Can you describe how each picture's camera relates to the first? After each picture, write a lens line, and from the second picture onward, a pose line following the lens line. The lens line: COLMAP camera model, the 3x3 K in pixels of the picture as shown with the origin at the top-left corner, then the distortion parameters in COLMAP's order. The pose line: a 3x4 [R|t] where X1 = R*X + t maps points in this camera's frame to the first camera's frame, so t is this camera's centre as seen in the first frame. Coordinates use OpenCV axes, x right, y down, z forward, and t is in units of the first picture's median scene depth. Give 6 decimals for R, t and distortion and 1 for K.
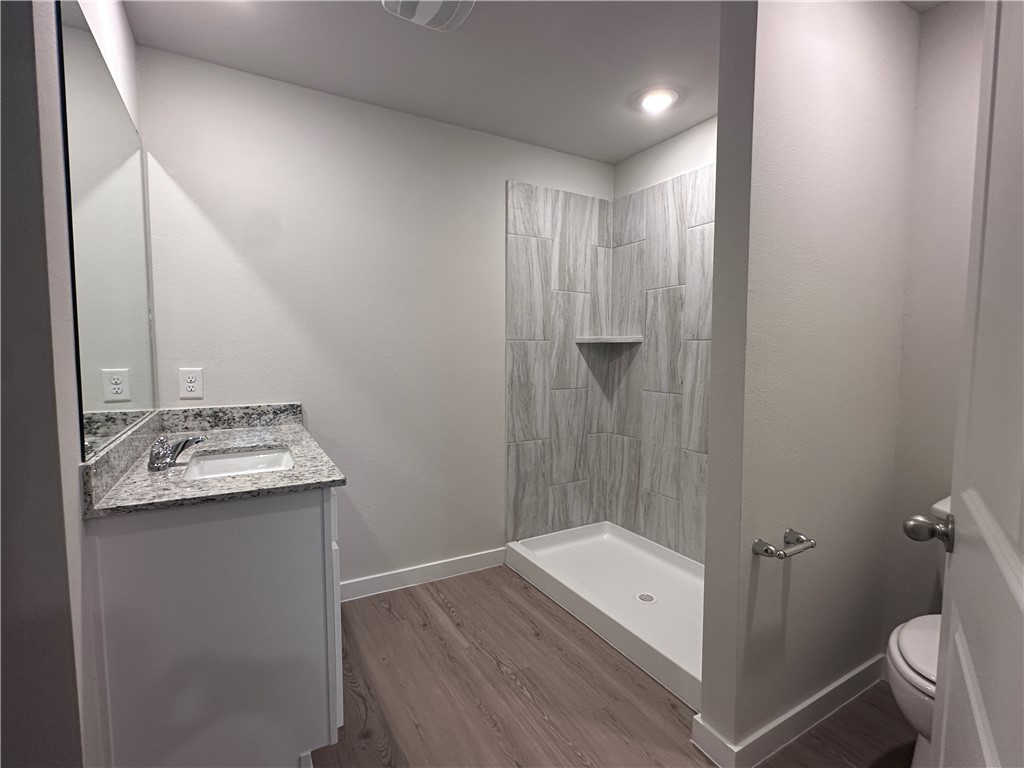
lens RADIAL K [[482.8, 0, 514.4], [0, 482.8, 386.5], [0, 0, 1]] dist [-0.000163, -0.000078]
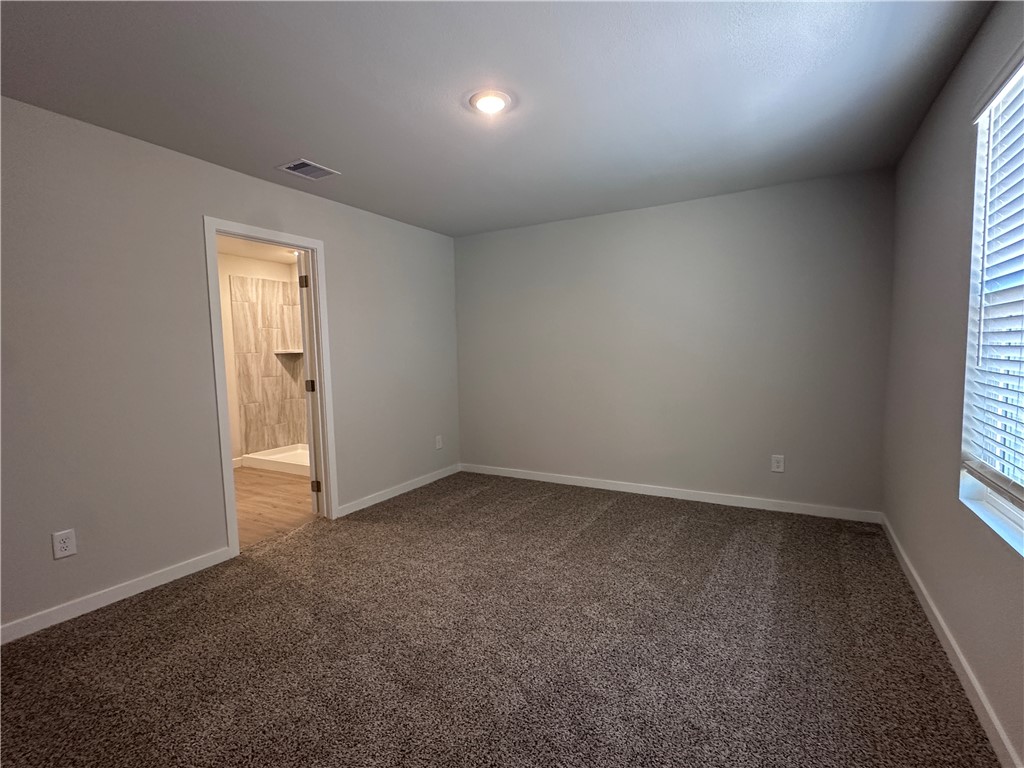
lens RADIAL K [[482.8, 0, 518.8], [0, 482.8, 389.5], [0, 0, 1]] dist [-0.000163, -0.000078]
pose [[0.848635, -0.064037, 0.525088, -0.073303], [0.060709, 0.997877, 0.023579, 0.072773], [-0.525483, 0.011867, 0.850721, -1.247108]]
